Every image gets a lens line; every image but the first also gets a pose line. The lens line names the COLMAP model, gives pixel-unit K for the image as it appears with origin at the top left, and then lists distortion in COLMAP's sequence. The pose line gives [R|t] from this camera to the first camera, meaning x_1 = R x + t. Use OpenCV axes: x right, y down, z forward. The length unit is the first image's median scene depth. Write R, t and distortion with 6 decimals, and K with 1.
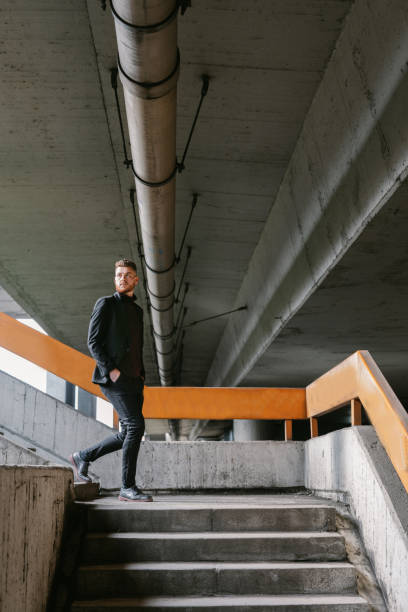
lens RADIAL K [[838.4, 0, 202.9], [0, 838.4, 306.1], [0, 0, 1]] dist [0.043292, 0.000000]
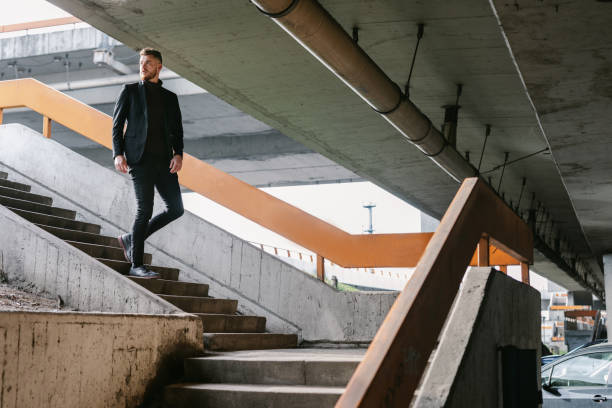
lens RADIAL K [[838.4, 0, 306.8], [0, 838.4, 204.7], [0, 0, 1]] dist [0.043292, 0.000000]
pose [[0.928137, -0.048619, -0.369050, 0.247011], [0.065990, 0.997221, 0.034584, 0.027853], [0.366343, -0.056452, 0.928766, 0.111563]]
